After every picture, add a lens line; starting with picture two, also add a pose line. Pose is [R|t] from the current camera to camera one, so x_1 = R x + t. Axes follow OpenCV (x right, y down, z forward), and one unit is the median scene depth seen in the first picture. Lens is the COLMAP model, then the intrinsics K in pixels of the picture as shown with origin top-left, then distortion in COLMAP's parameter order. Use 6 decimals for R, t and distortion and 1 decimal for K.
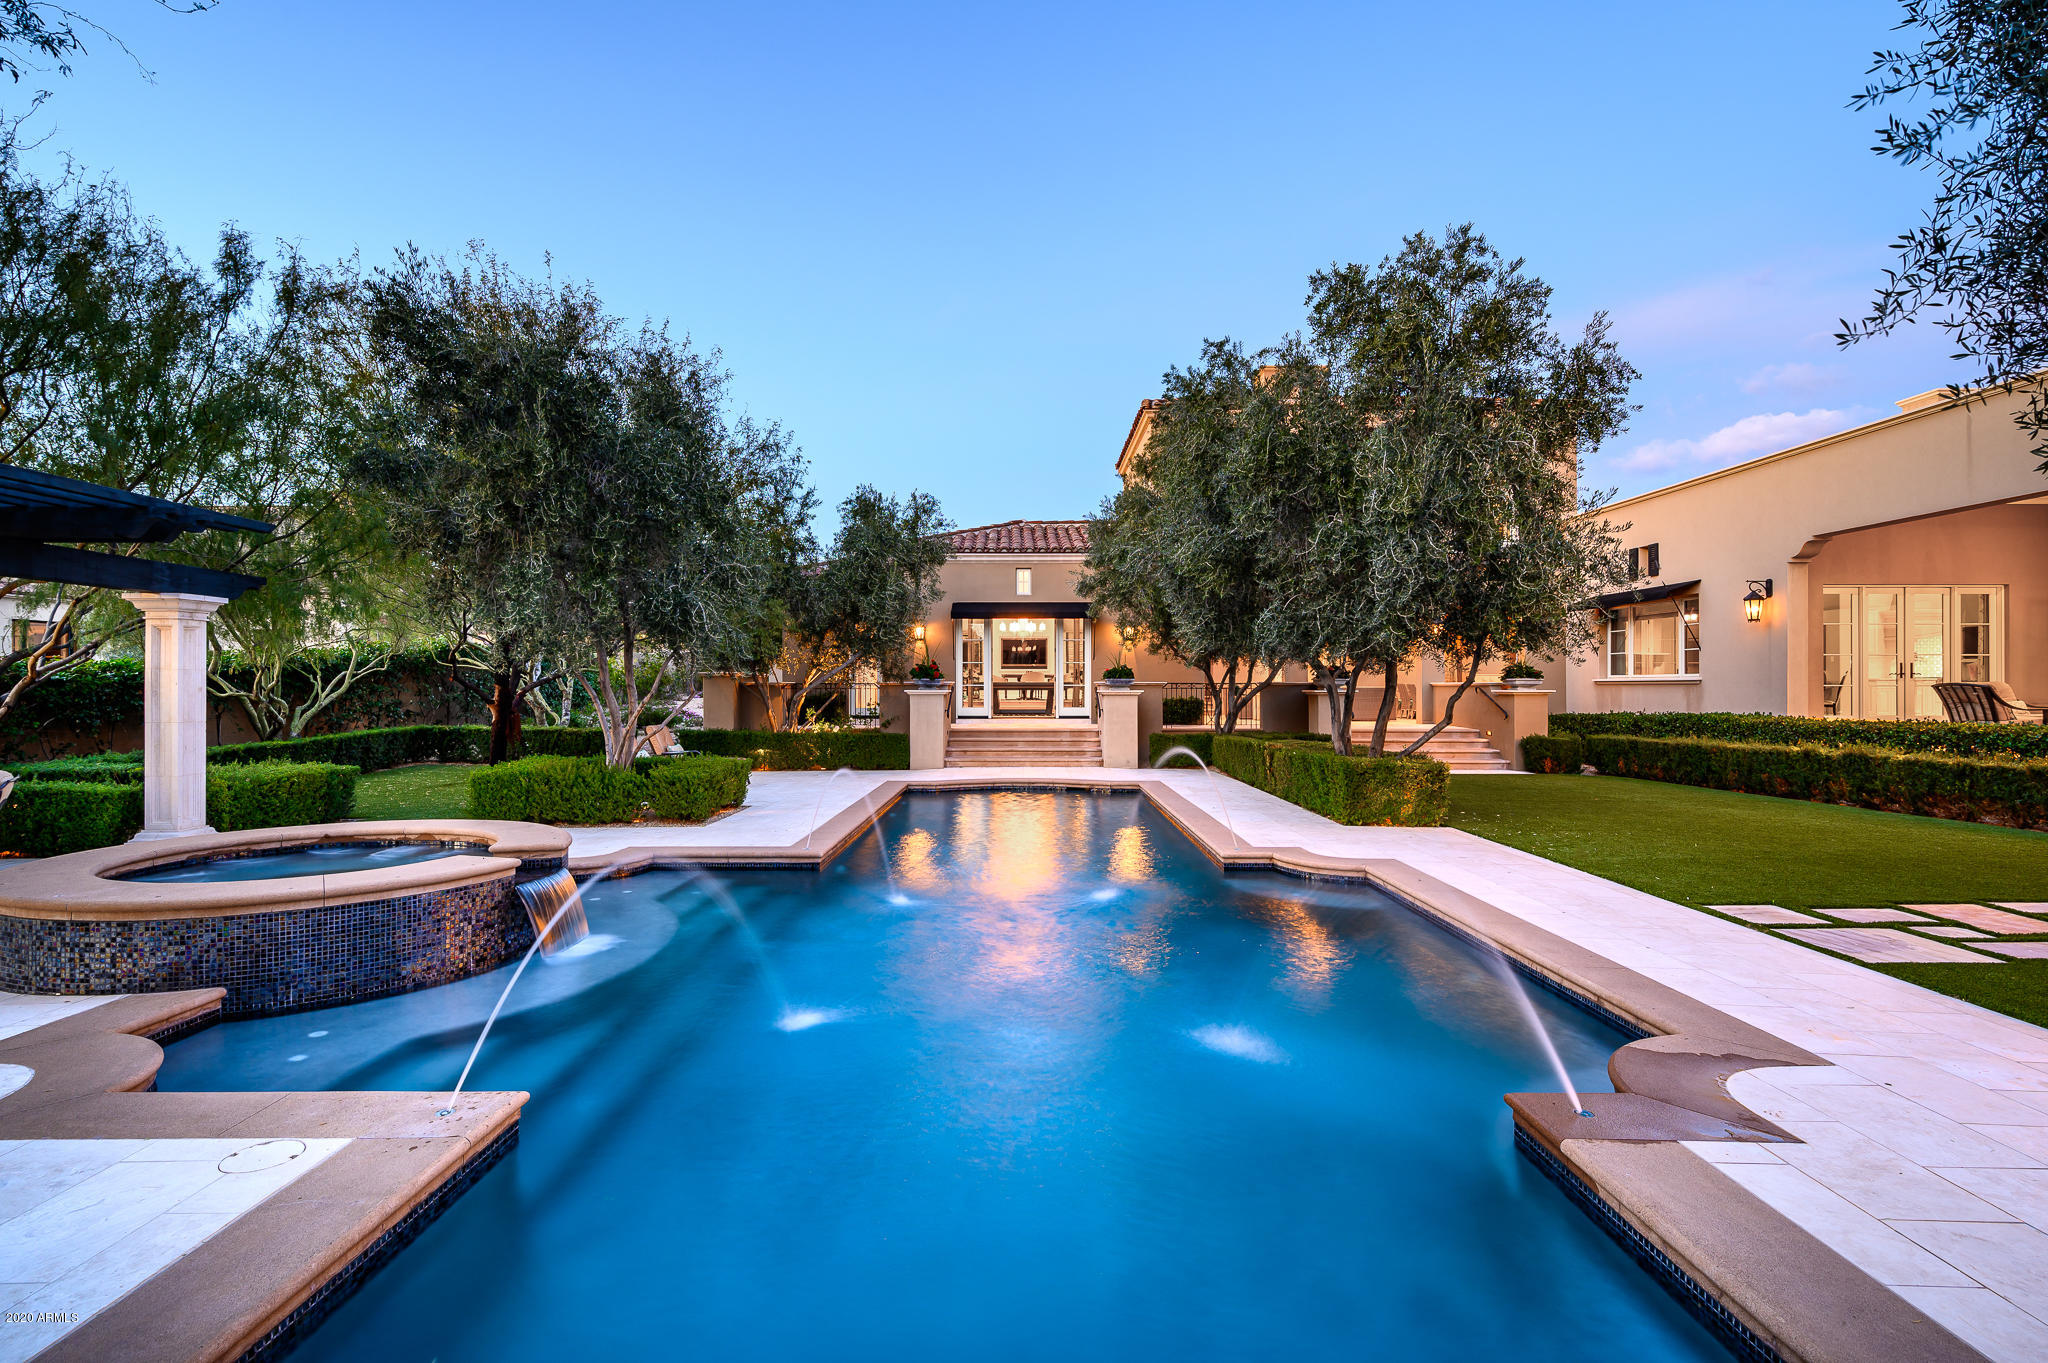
lens RADIAL K [[983.3, 0, 1016.4], [0, 983.3, 682.1], [0, 0, 1]] dist [-0.002243, -0.000188]
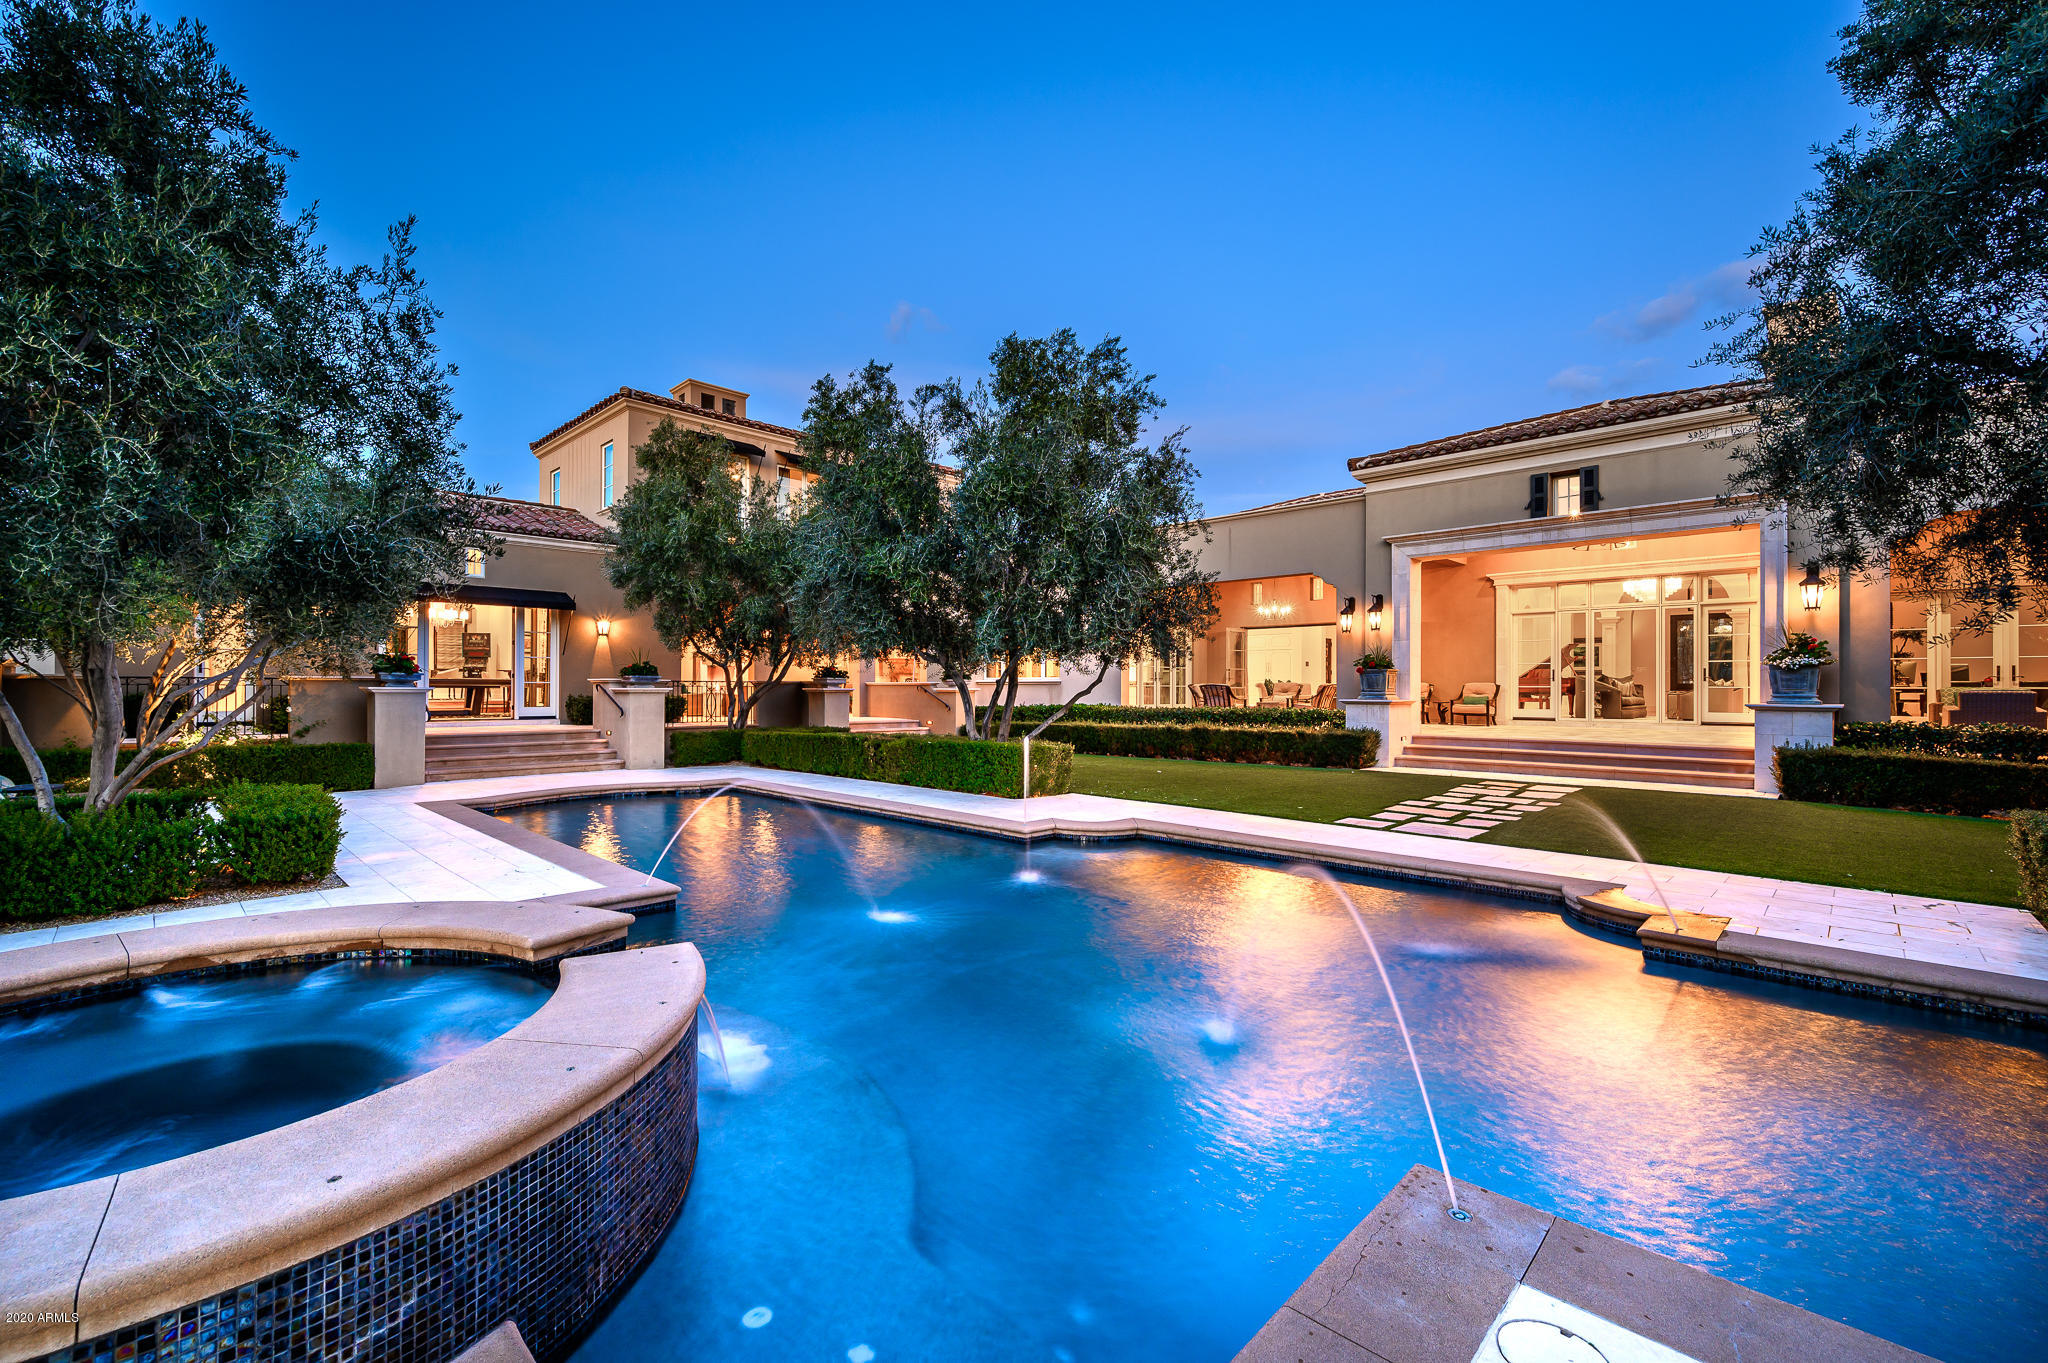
lens RADIAL K [[871.7, 0, 1021.6], [0, 871.7, 686.7], [0, 0, 1]] dist [0.003164, 0.000398]
pose [[0.694657, 0.002288, 0.719337, -0.370513], [-0.006556, 0.999974, 0.003150, 0.002770], [-0.719311, -0.006905, 0.694654, 0.211766]]
